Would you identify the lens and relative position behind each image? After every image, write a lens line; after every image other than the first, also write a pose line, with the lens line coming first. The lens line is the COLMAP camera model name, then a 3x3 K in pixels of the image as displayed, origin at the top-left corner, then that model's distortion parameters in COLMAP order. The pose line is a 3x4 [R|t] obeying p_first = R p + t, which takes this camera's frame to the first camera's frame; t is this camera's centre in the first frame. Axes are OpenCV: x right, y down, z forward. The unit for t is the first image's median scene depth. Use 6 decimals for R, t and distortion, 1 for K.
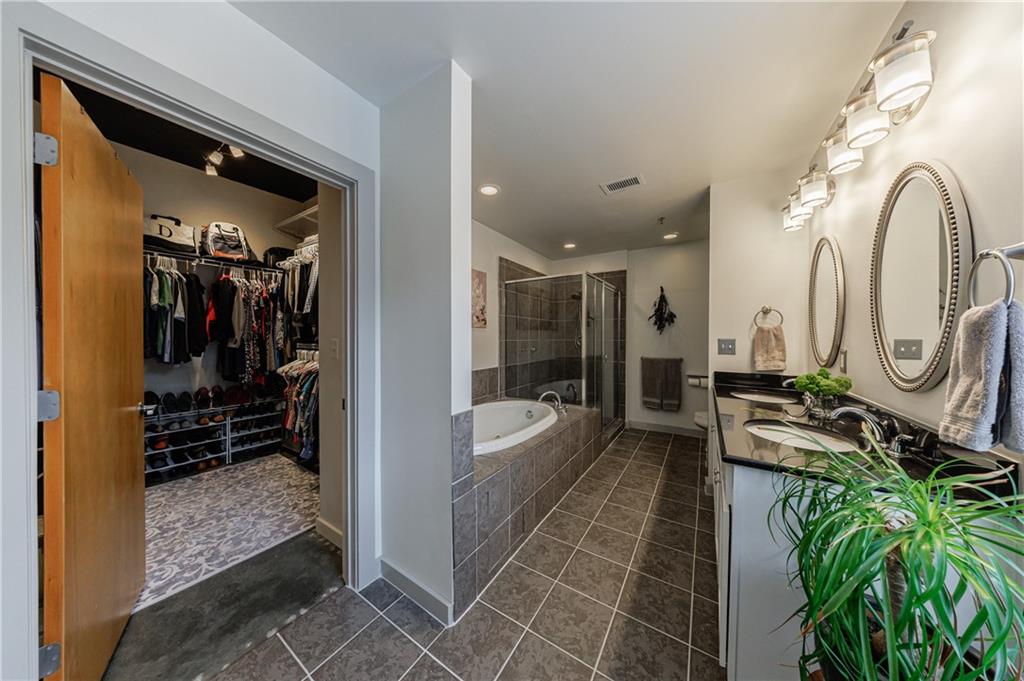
lens RADIAL K [[298.4, 0, 504.1], [0, 298.4, 339.5], [0, 0, 1]] dist [0.000253, 0.000002]
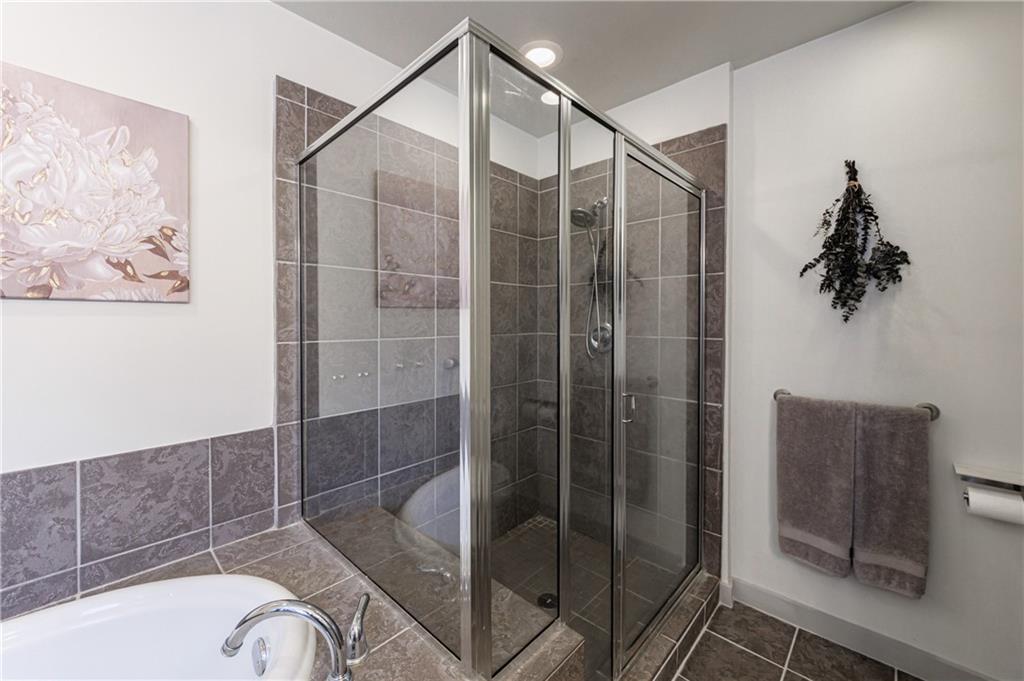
lens RADIAL K [[395.0, 0, 511.4], [0, 395.0, 322.7], [0, 0, 1]] dist [-0.002560, 0.000023]
pose [[0.985951, 0.001075, -0.167033, 0.279034], [-0.000026, 0.999980, 0.006281, -0.019703], [0.167036, -0.006189, 0.985931, 0.594942]]
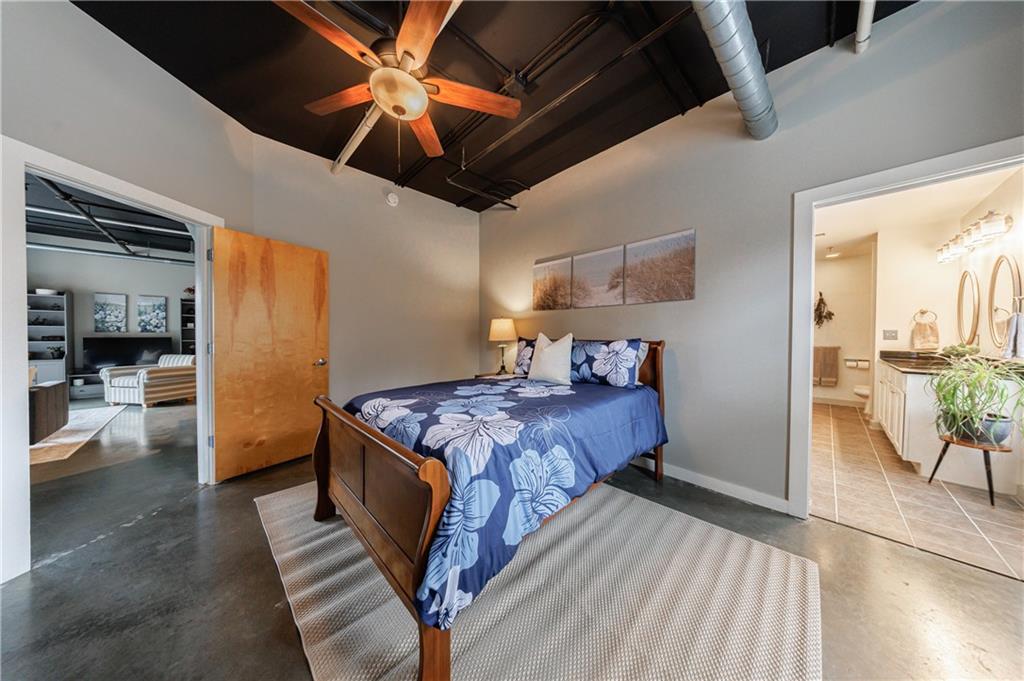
lens RADIAL K [[297.4, 0, 512.0], [0, 297.4, 340.5], [0, 0, 1]] dist [-0.000338, -0.000027]
pose [[0.976286, 0.004028, -0.216446, -0.542524], [-0.001769, 0.999942, 0.010627, 0.026072], [0.216476, -0.009992, 0.976237, -0.603390]]
